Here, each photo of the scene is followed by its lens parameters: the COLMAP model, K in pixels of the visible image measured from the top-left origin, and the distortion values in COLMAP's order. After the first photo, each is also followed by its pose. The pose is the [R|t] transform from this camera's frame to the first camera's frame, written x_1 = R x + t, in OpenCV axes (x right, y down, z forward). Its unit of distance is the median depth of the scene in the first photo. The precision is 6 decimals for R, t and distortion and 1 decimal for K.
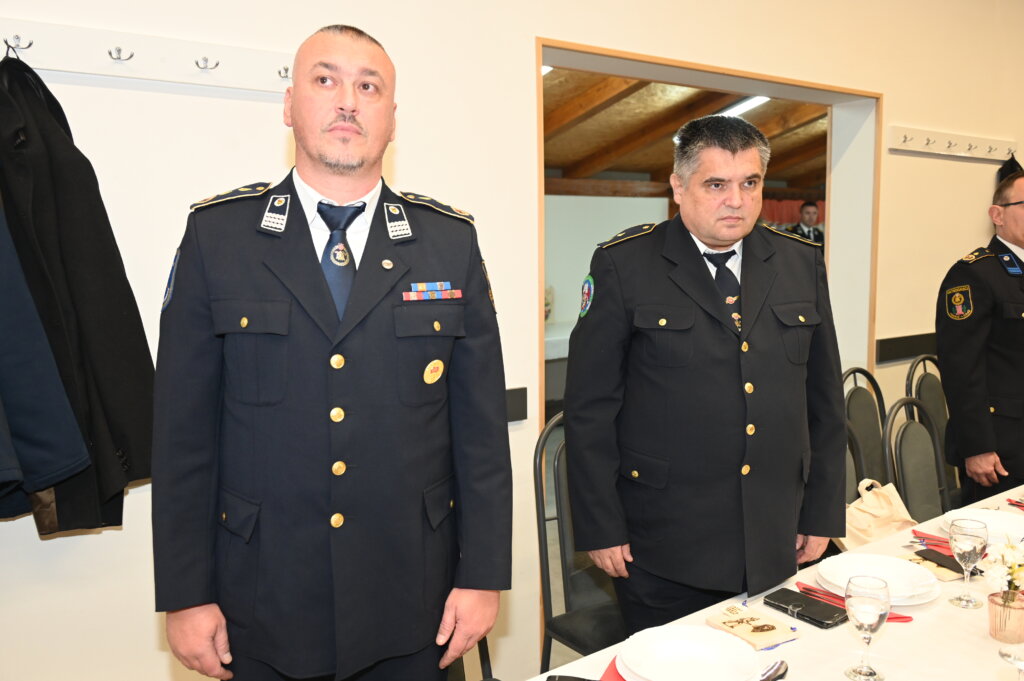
lens RADIAL K [[918.7, 0, 512.0], [0, 918.7, 340.5], [0, 0, 1]] dist [0.002708, -0.007434]
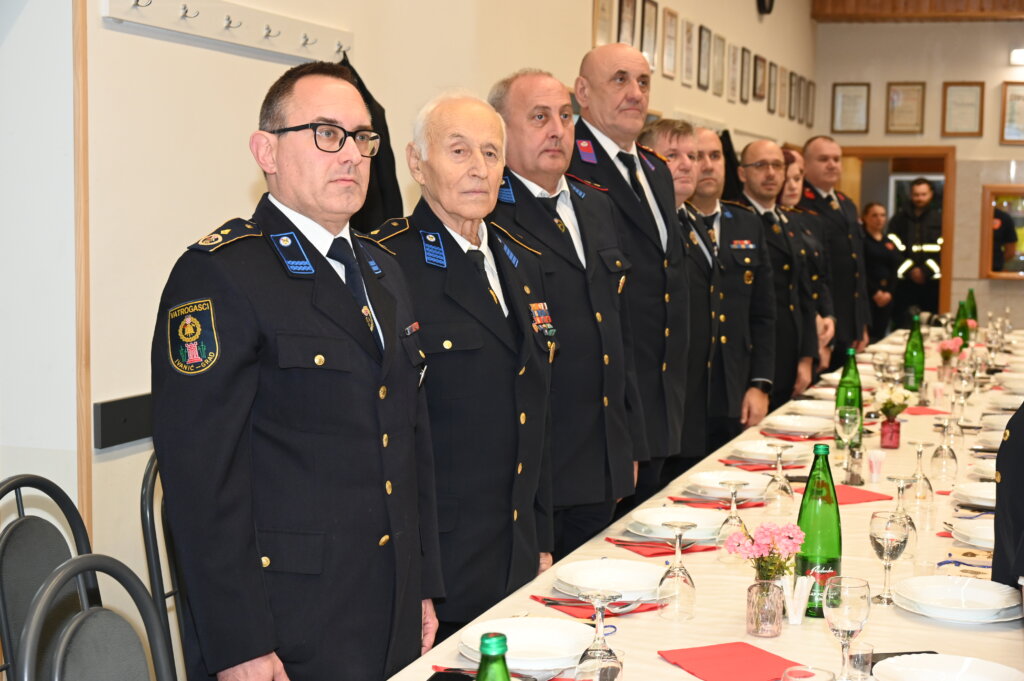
lens RADIAL K [[1528.5, 0, 512.0], [0, 1528.5, 340.5], [0, 0, 1]] dist [-0.000595, 0.028900]
pose [[0.846944, -0.029624, 0.530856, 0.211023], [0.039682, 0.999184, -0.007551, -0.026764], [-0.530199, 0.027461, 0.847428, 0.258031]]
